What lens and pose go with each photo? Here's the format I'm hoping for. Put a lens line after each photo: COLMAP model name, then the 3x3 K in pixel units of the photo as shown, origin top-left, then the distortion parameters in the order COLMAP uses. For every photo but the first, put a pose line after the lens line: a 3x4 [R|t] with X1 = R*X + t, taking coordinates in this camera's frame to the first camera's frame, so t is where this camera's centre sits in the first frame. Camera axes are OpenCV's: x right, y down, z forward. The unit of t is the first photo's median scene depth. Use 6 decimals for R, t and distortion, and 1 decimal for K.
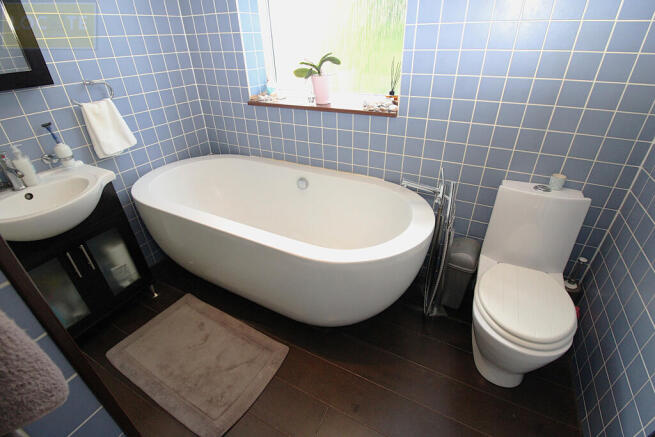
lens RADIAL K [[304.6, 0, 330.3], [0, 304.6, 215.6], [0, 0, 1]] dist [-0.000307, -0.013222]
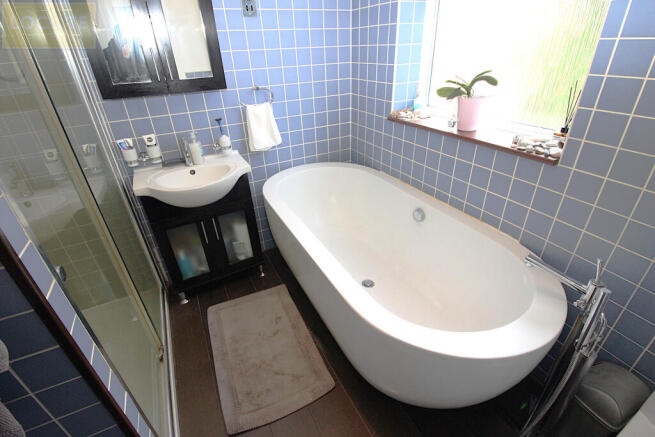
lens RADIAL K [[304.6, 0, 330.3], [0, 304.6, 215.6], [0, 0, 1]] dist [-0.000307, -0.013222]
pose [[0.822663, 0.271784, -0.499358, 0.157342], [-0.274452, 0.959061, 0.069842, -0.109490], [0.497896, 0.079594, 0.863576, 0.133052]]
